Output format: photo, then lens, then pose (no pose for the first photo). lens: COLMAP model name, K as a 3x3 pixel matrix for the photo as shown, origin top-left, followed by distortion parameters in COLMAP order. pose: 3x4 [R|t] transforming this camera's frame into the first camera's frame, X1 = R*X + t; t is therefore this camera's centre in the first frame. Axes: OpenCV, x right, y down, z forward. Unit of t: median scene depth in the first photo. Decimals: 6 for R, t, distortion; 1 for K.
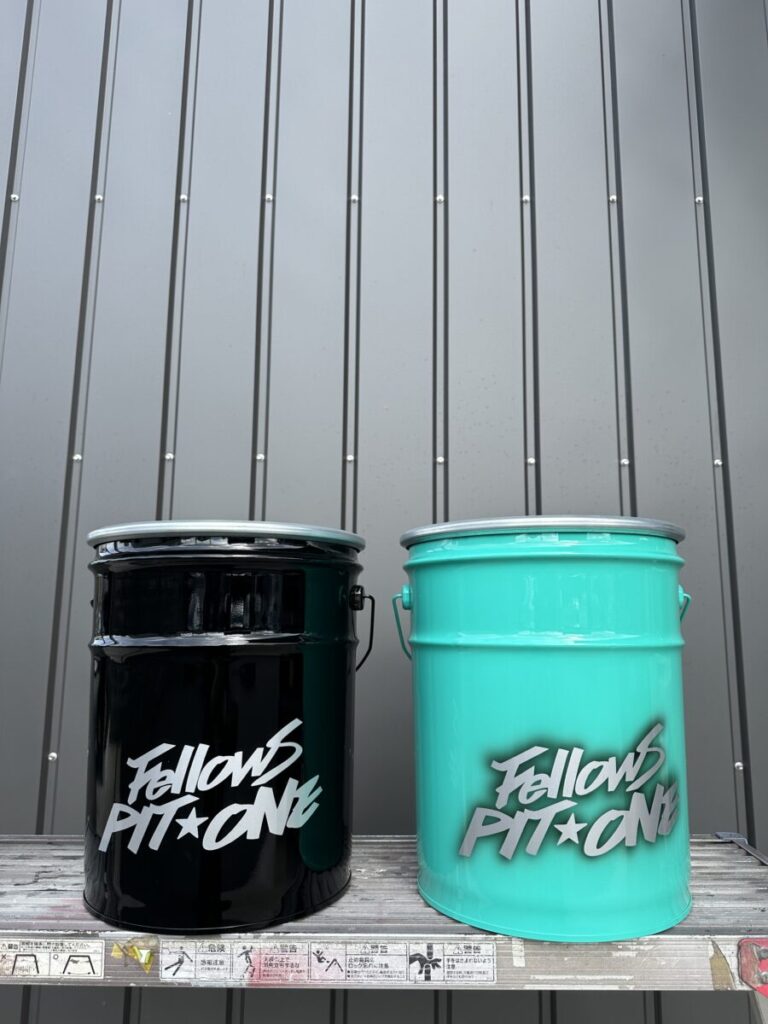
lens RADIAL K [[746.3, 0, 384.0], [0, 746.3, 512.0], [0, 0, 1]] dist [0.026414, -0.000658]
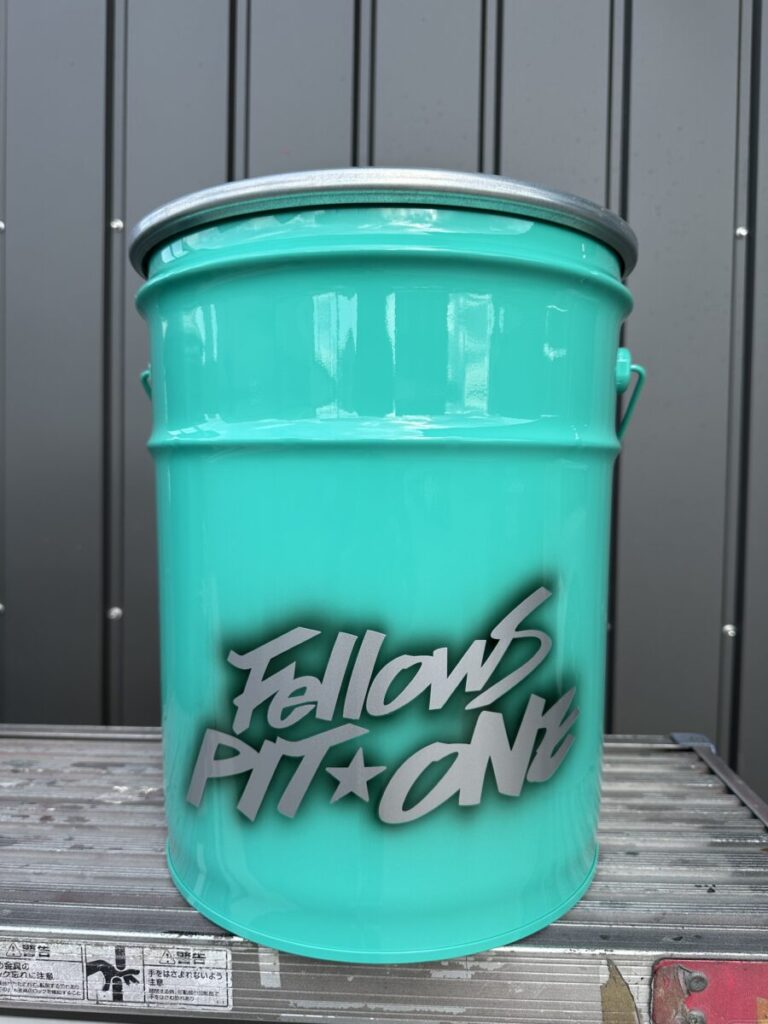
lens RADIAL K [[728.5, 0, 384.0], [0, 728.5, 512.0], [0, 0, 1]] dist [0.037249, -0.045267]
pose [[0.999152, 0.007976, -0.040396, 0.284884], [0.000003, 0.981050, 0.193756, 0.134961], [0.041176, -0.193592, 0.980218, 0.518789]]
